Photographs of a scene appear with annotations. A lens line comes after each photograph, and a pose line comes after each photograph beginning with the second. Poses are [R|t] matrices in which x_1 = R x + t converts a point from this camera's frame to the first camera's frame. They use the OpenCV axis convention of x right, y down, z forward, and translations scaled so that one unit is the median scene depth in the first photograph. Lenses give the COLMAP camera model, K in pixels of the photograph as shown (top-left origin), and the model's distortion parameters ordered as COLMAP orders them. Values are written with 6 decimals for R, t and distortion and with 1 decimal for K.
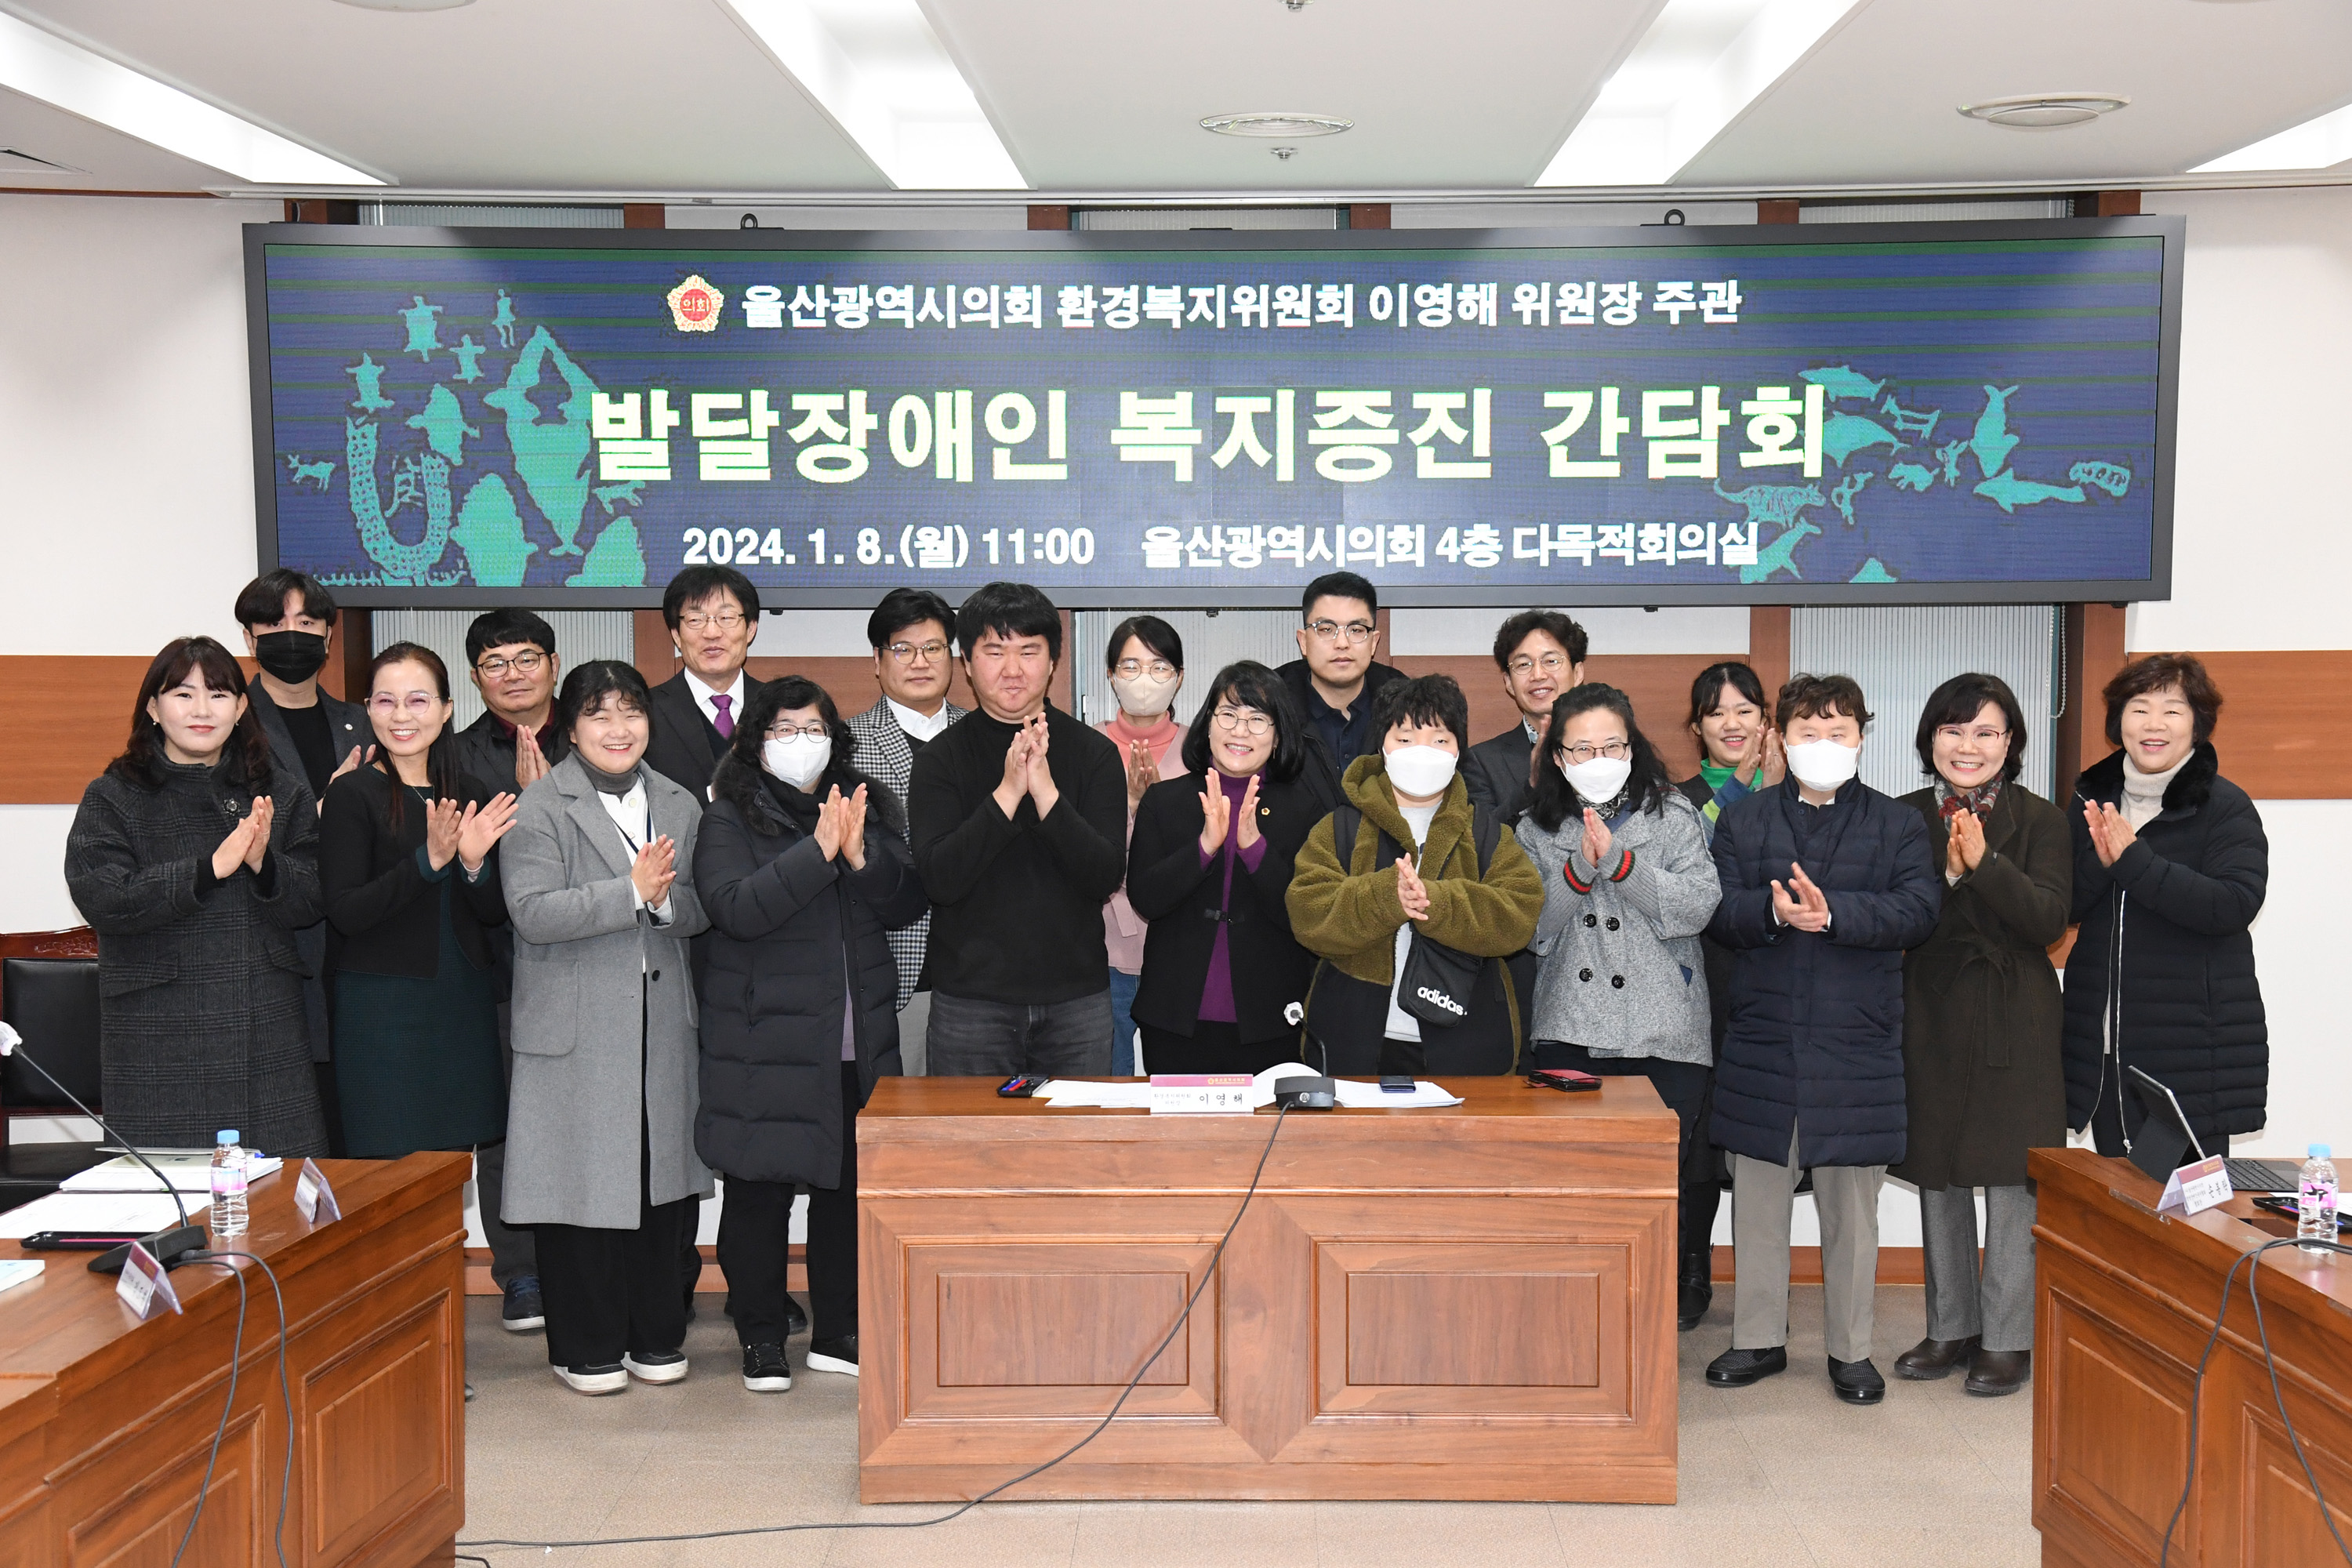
lens RADIAL K [[3306.7, 0, 1210.1], [0, 3306.7, 830.8], [0, 0, 1]] dist [0.206112, 0.000000]
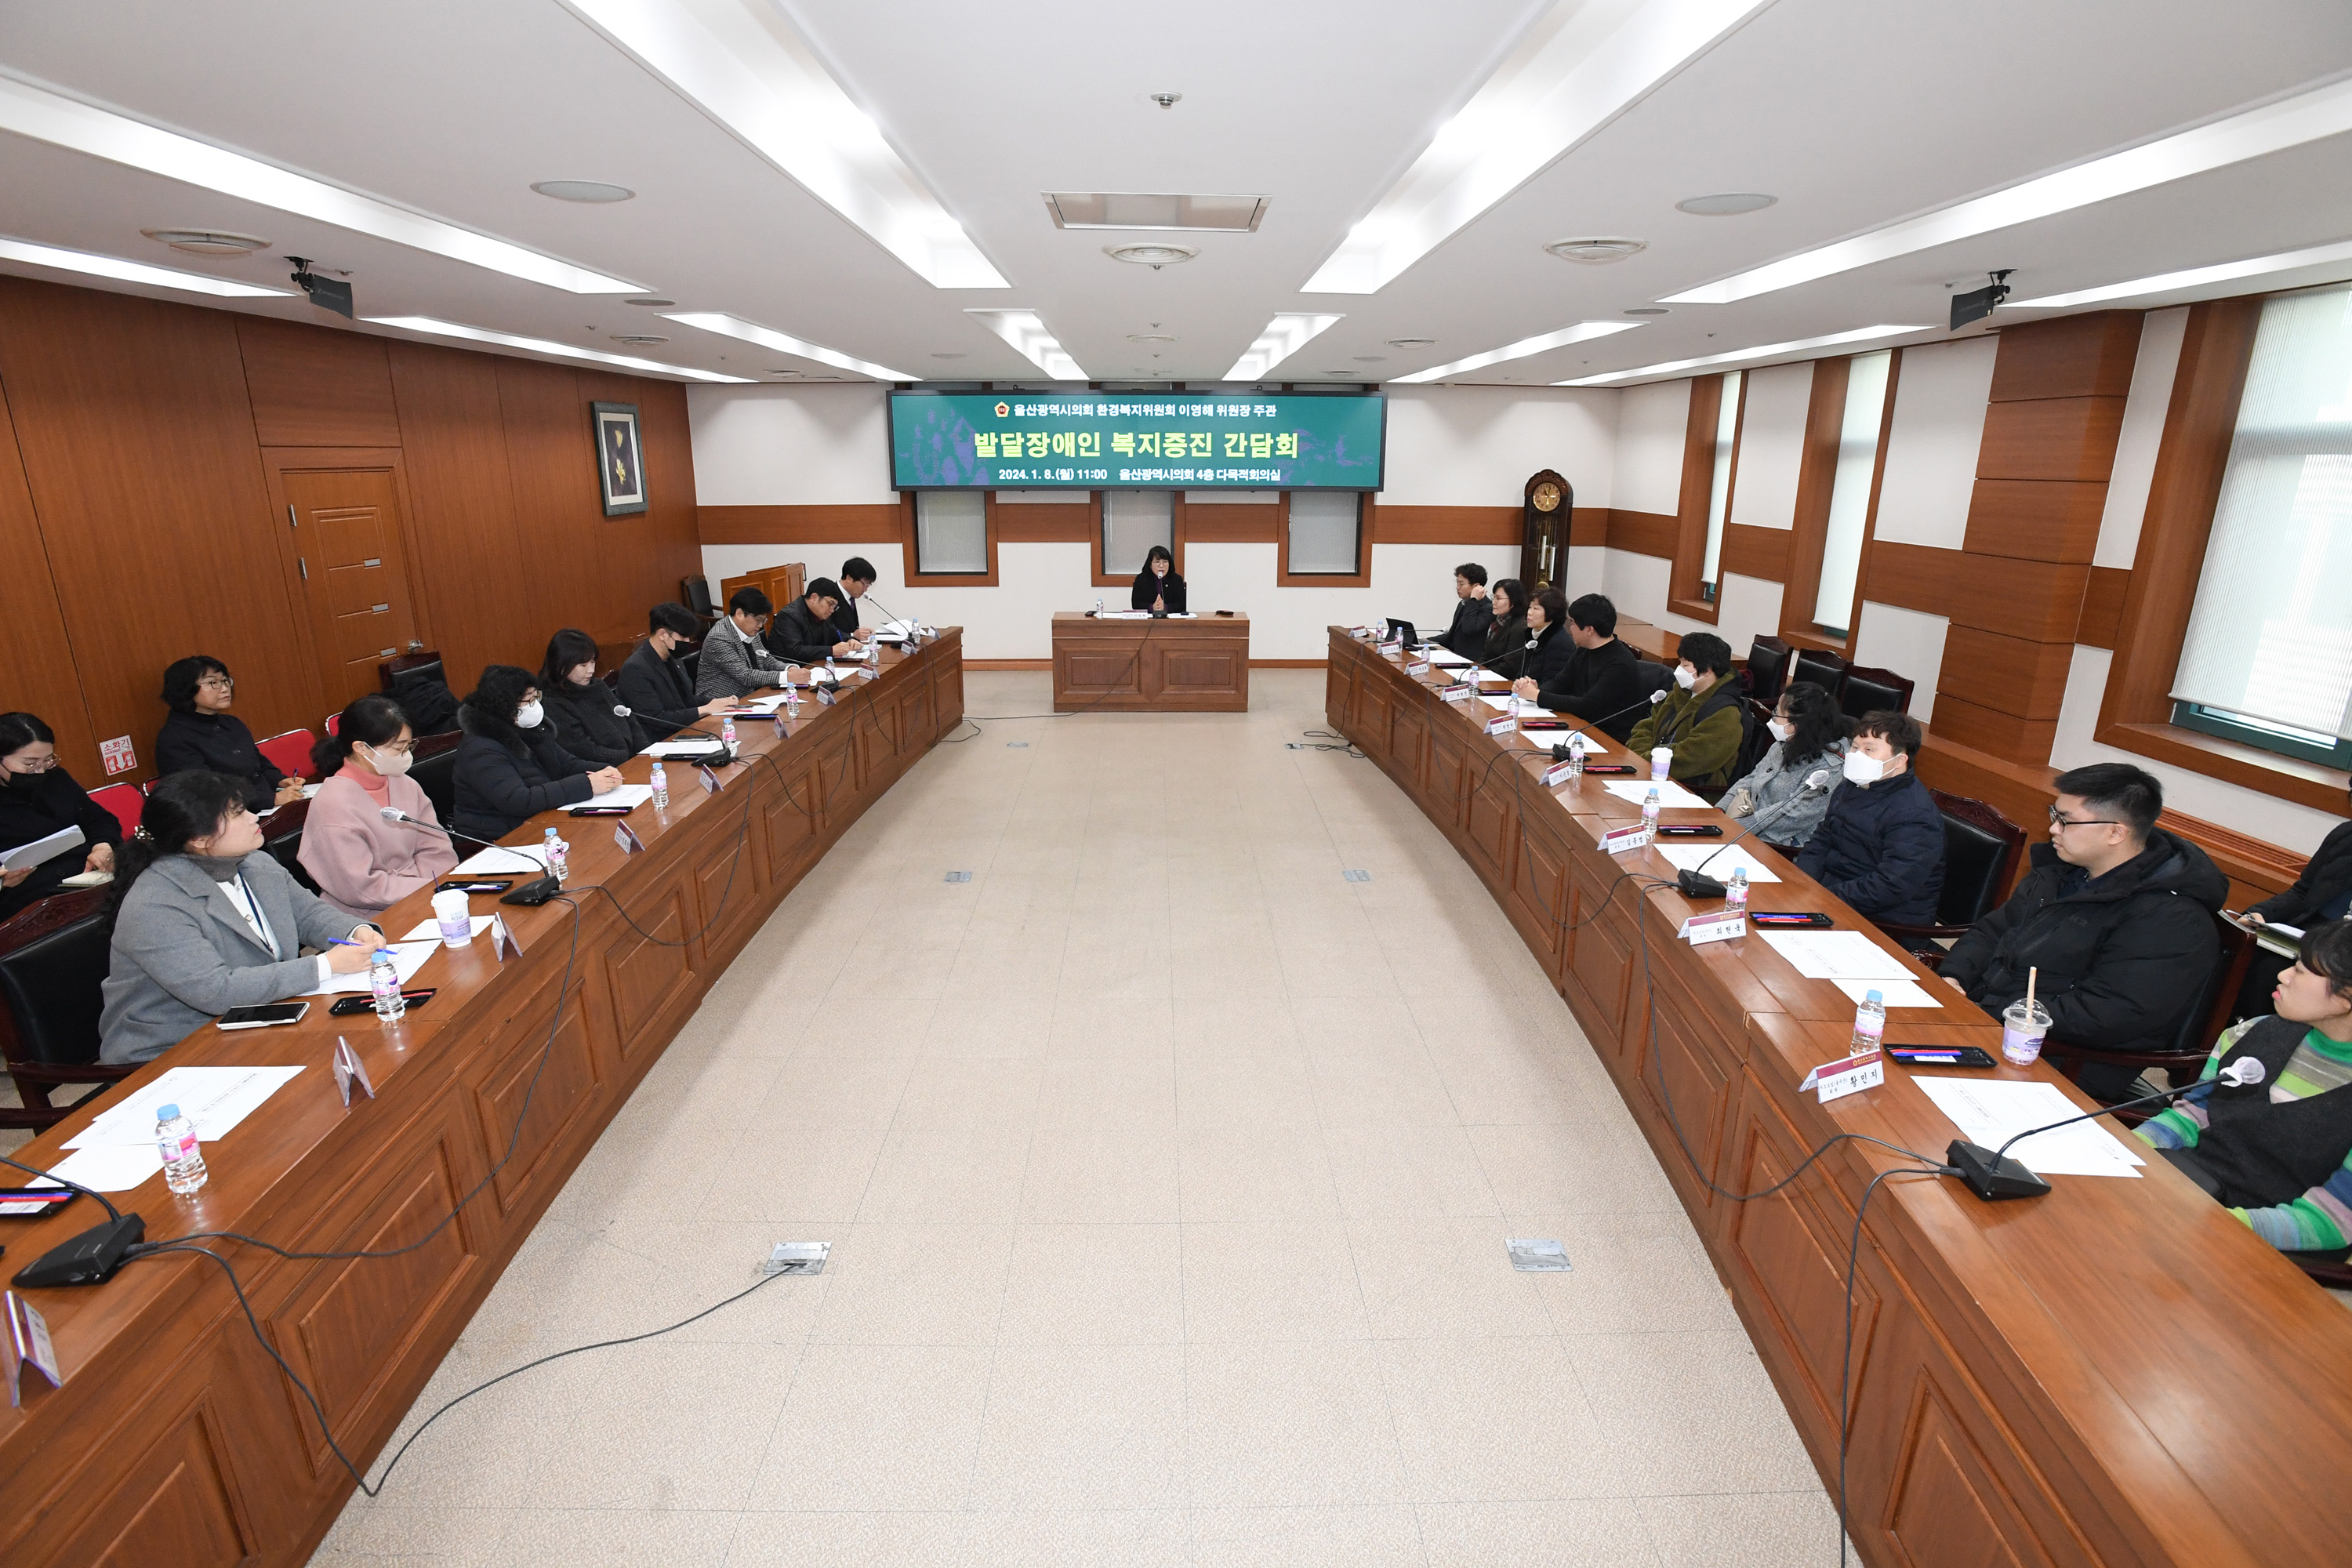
lens RADIAL K [[1157.0, 0, 1164.1], [0, 1157.0, 773.0], [0, 0, 1]] dist [-0.059200, 0.000656]
pose [[0.999666, -0.000926, 0.025816, -0.003825], [-0.003837, 0.982954, 0.183811, 0.007715], [-0.025546, -0.183849, 0.982622, -0.364778]]
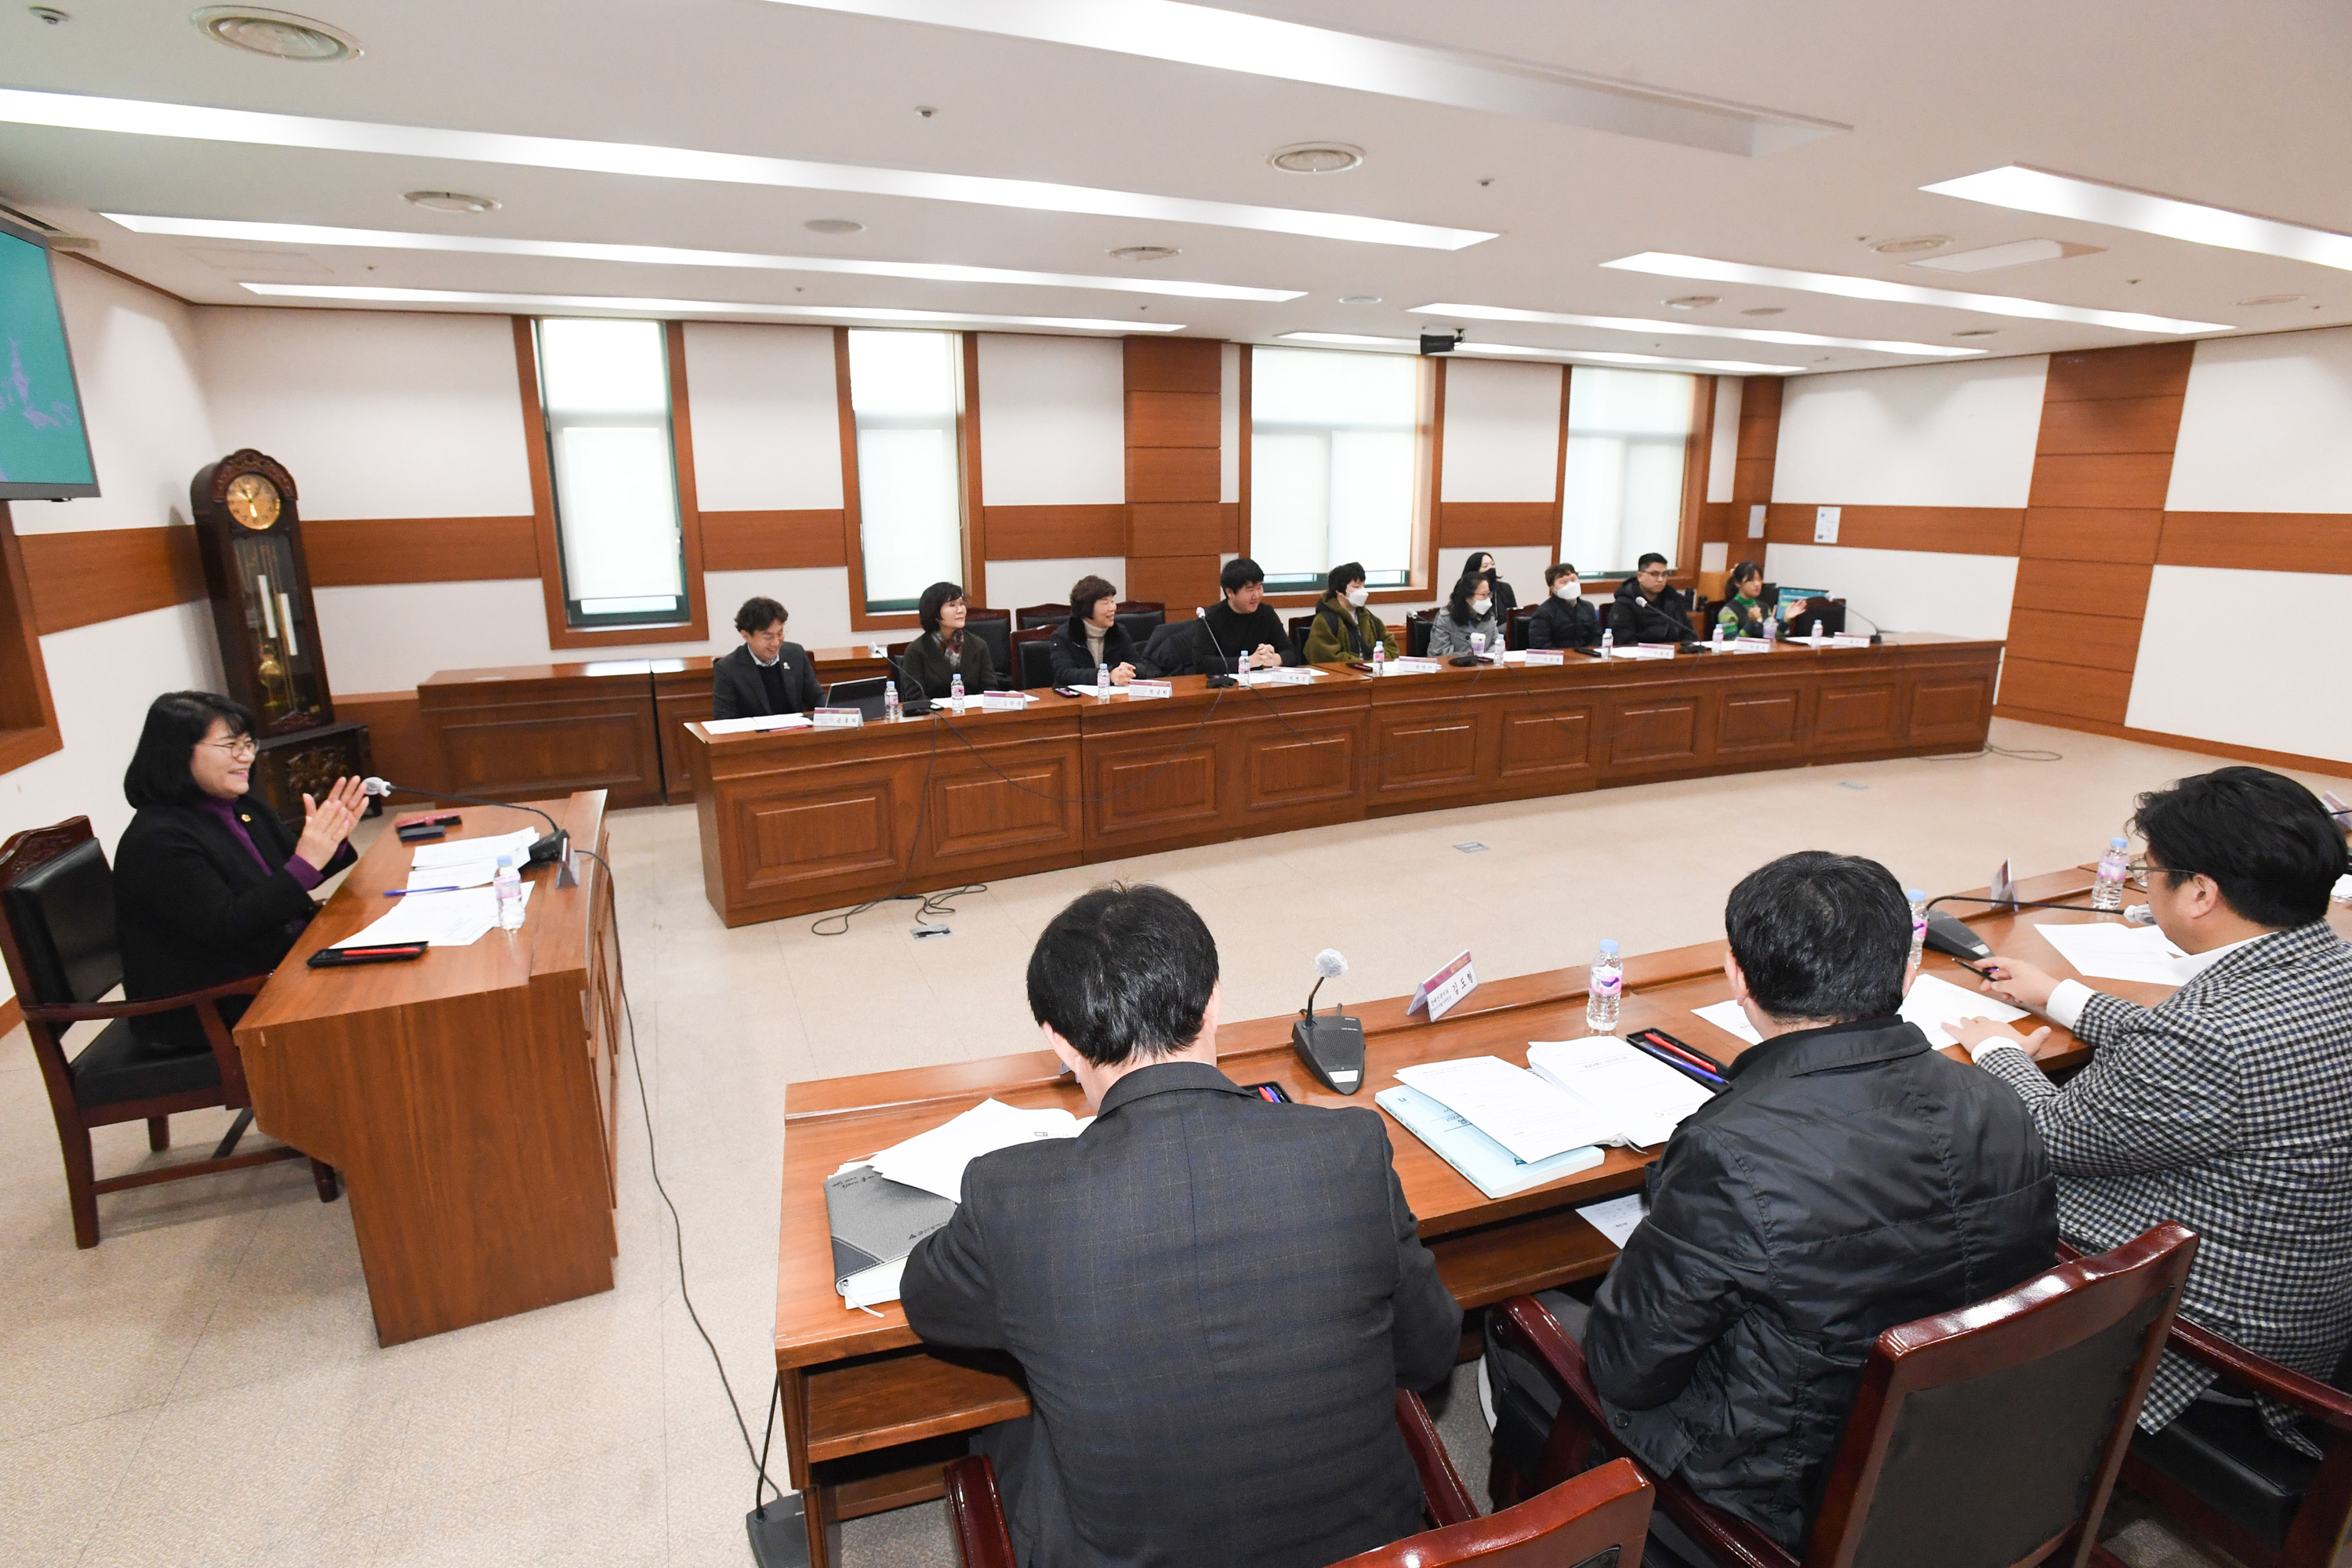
lens RADIAL K [[1156.0, 0, 1192.7], [0, 1156.0, 771.9], [0, 0, 1]] dist [-0.001998, 0.000256]
pose [[-0.412168, -0.251633, 0.875670, -0.448070], [0.067783, 0.949973, 0.304889, -0.085948], [-0.908583, 0.185021, -0.374492, 0.761961]]
